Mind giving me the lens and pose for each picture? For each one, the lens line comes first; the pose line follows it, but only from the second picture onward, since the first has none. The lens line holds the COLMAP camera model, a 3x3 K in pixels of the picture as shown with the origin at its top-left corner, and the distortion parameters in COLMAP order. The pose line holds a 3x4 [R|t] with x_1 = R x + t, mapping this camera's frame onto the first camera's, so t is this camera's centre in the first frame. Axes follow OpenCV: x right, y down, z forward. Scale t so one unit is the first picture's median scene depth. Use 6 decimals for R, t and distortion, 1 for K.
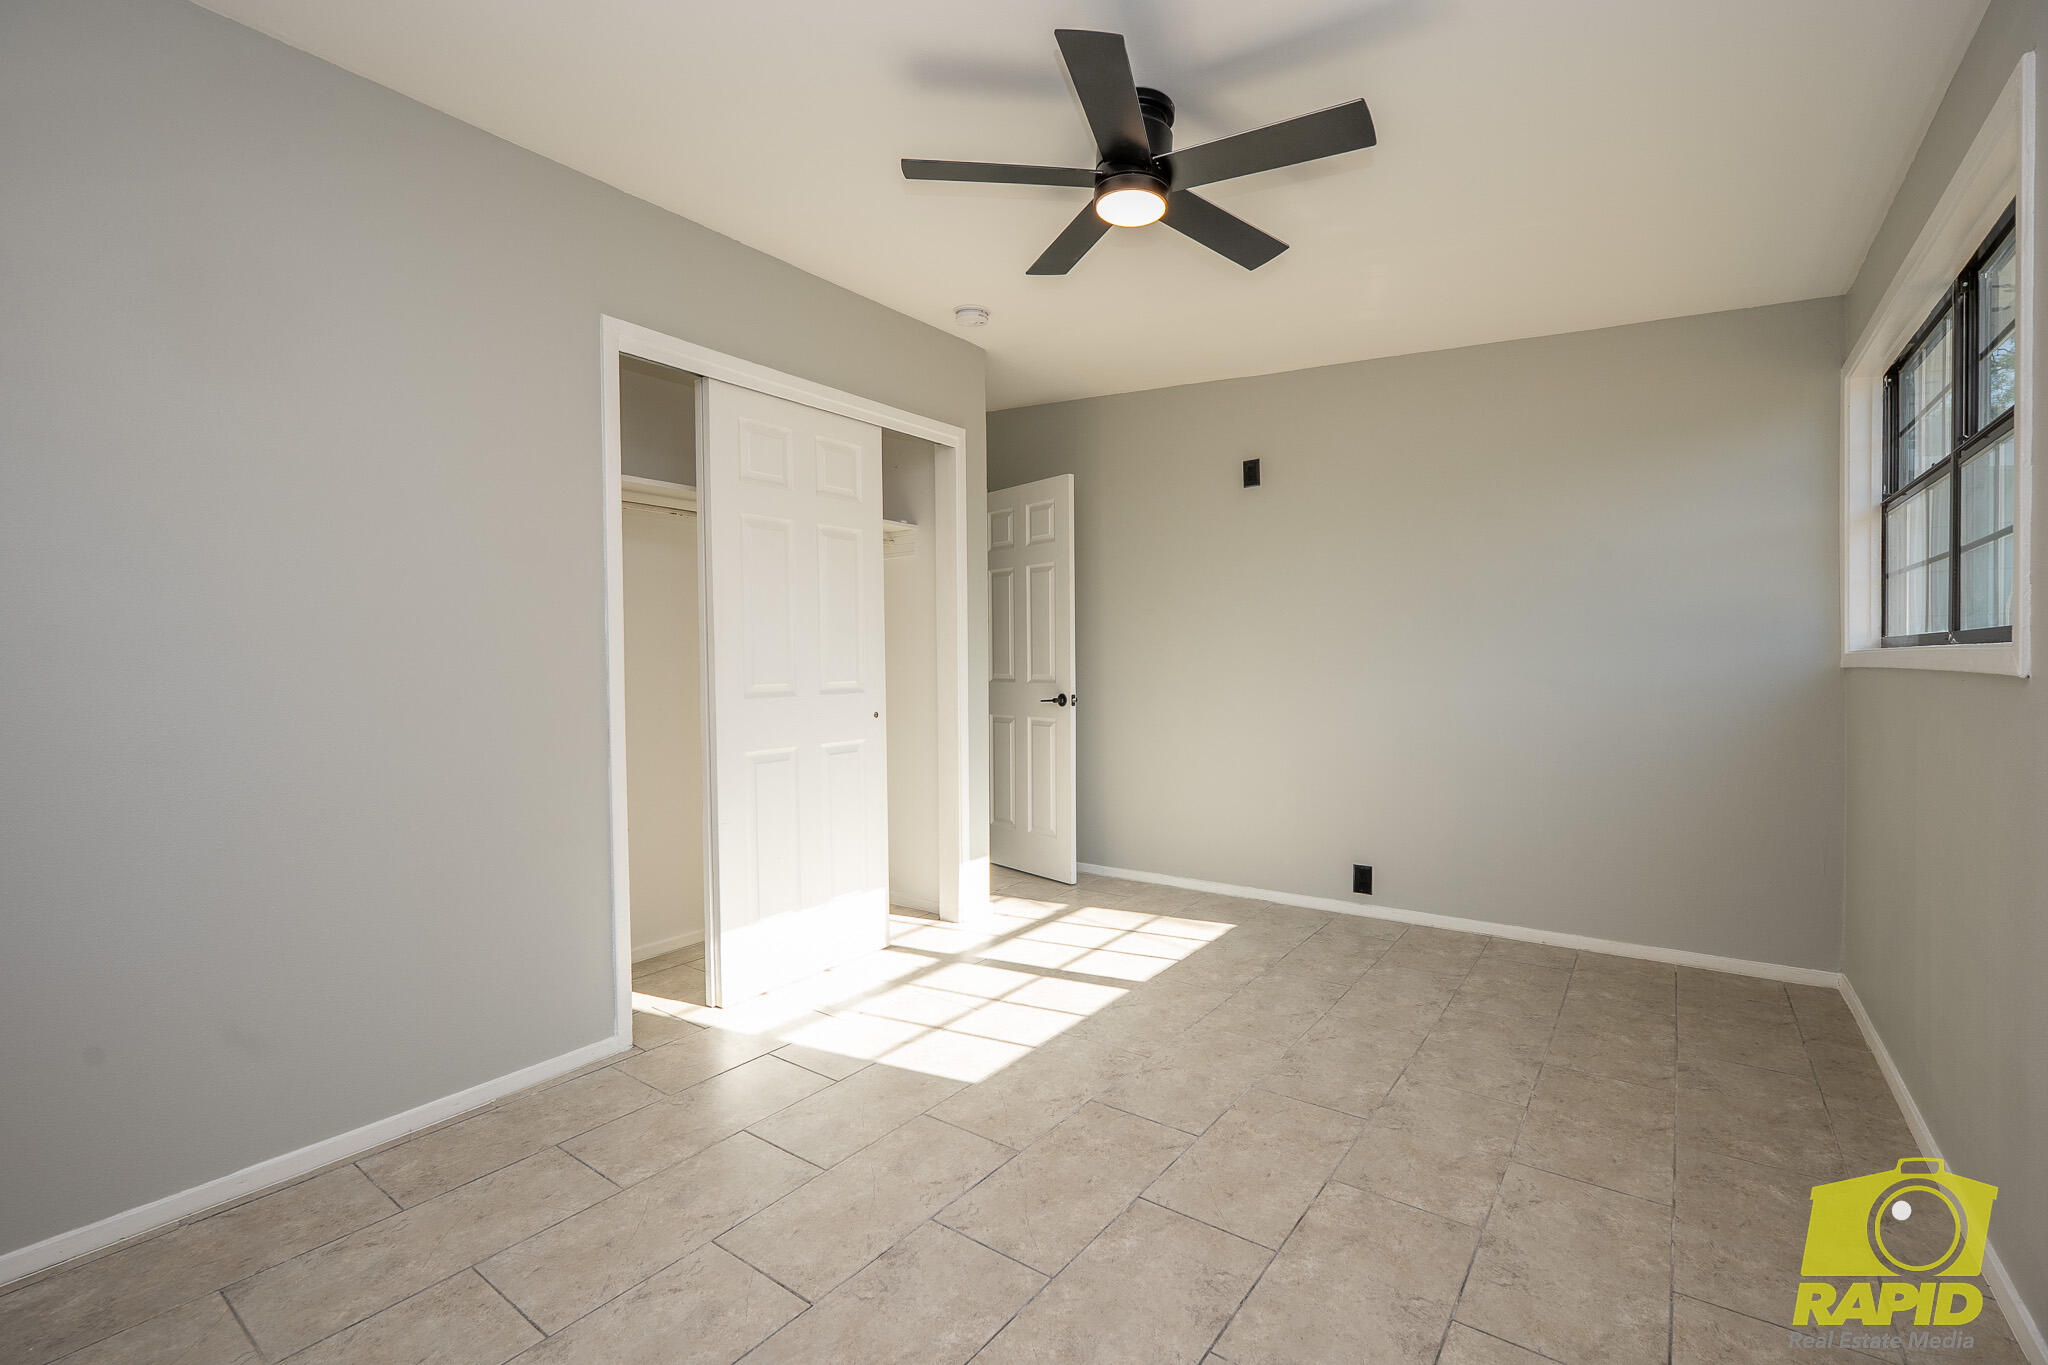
lens RADIAL K [[893.6, 0, 1024.0], [0, 893.6, 682.5], [0, 0, 1]] dist [-0.002232, -0.000359]
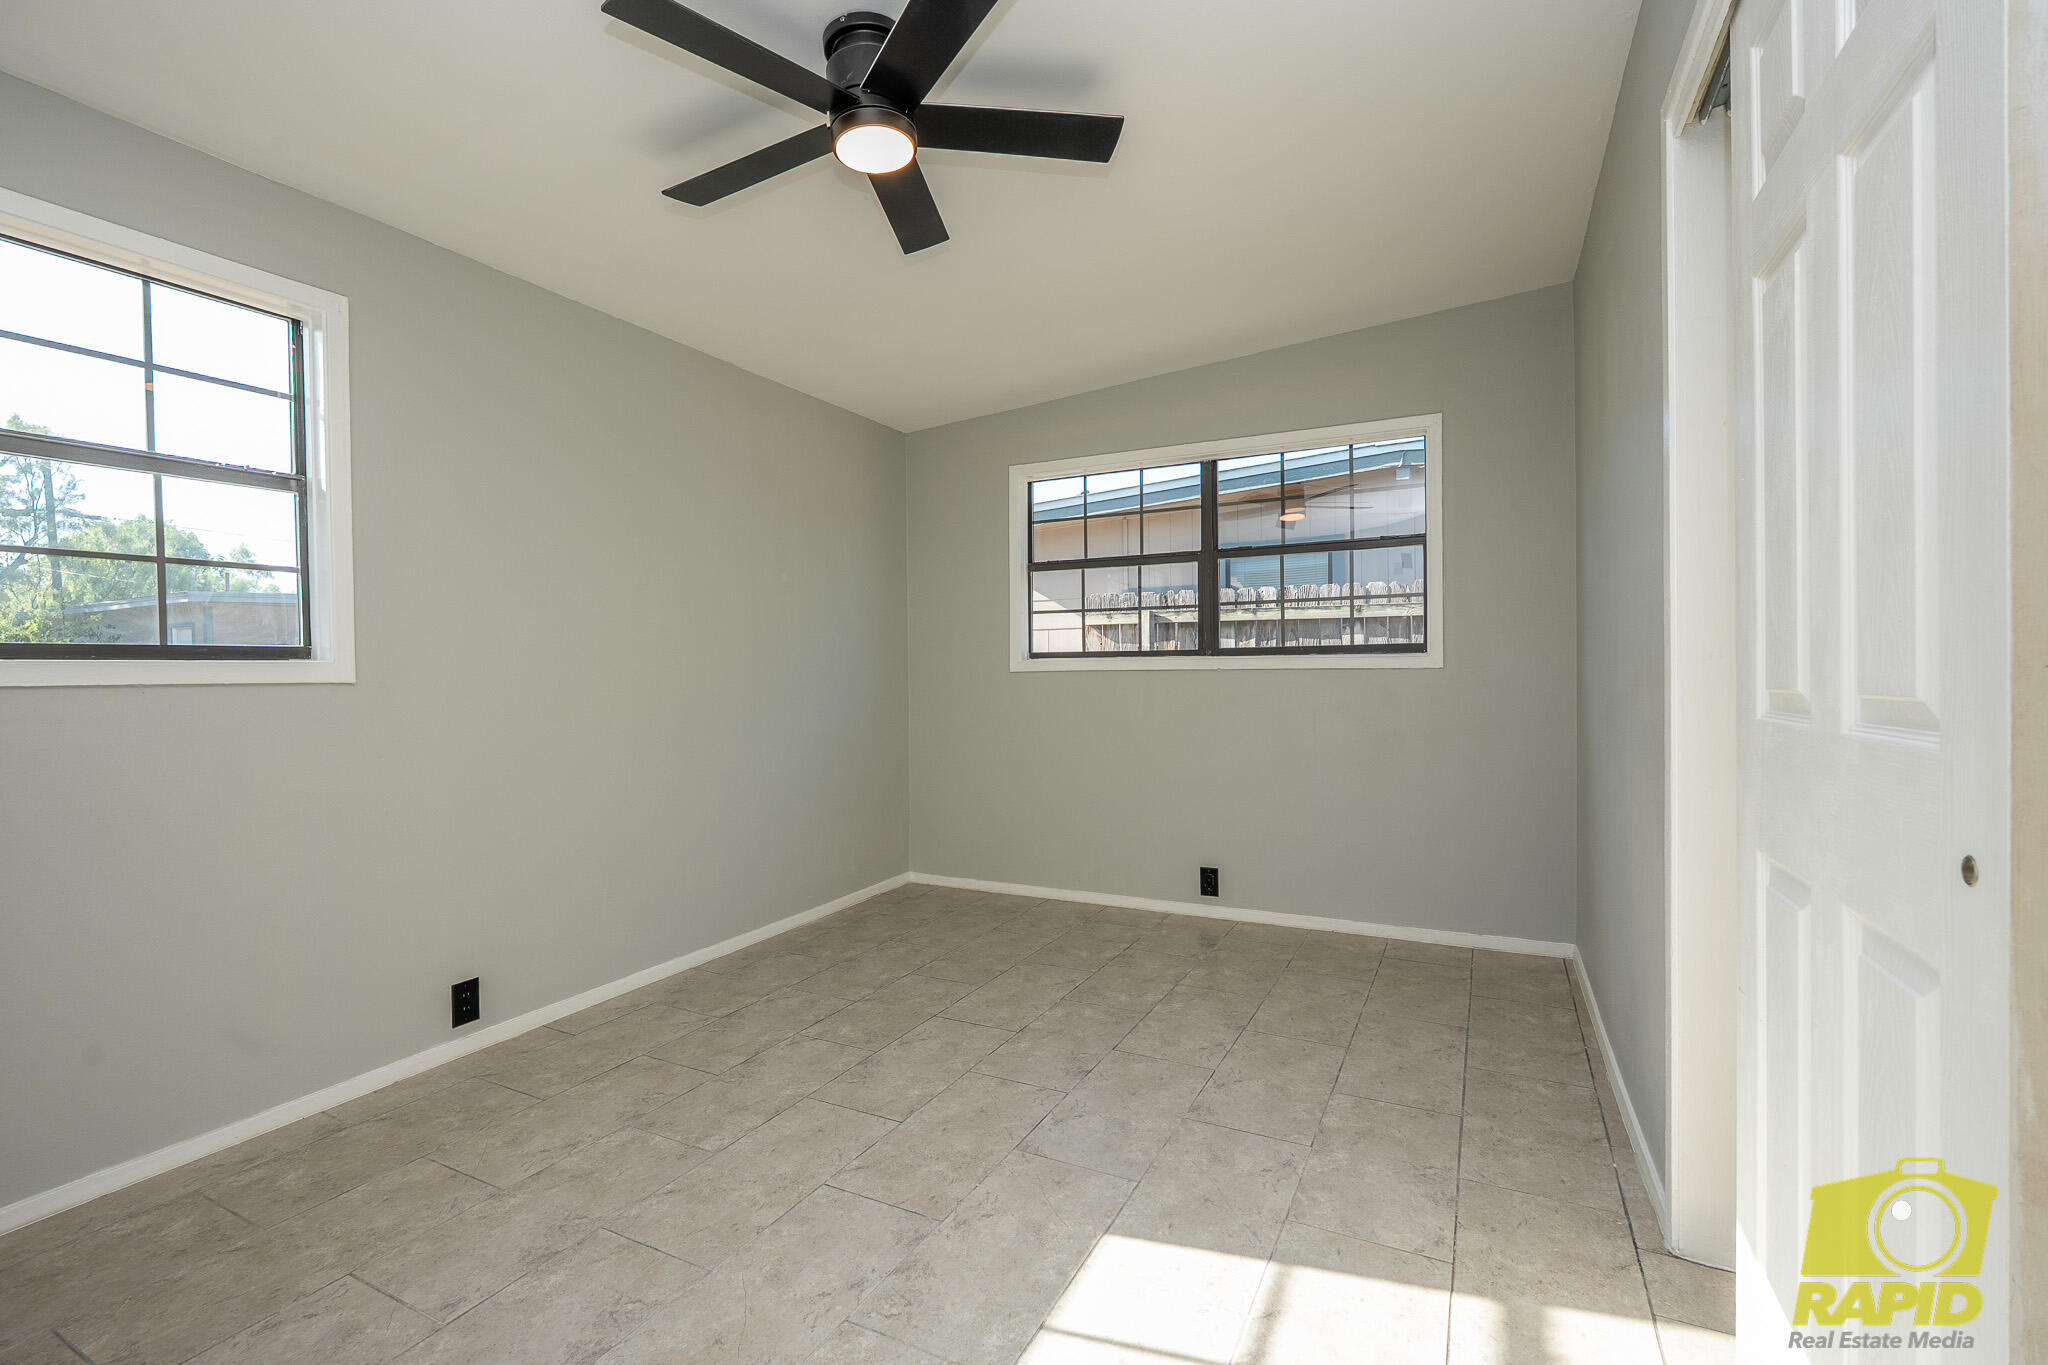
lens RADIAL K [[893.6, 0, 1024.0], [0, 893.6, 682.5], [0, 0, 1]] dist [-0.002232, -0.000359]
pose [[-0.986665, 0.023419, -0.161073, 0.130102], [0.017710, 0.999166, 0.036788, -0.030359], [0.161801, 0.033445, -0.986257, 1.927274]]
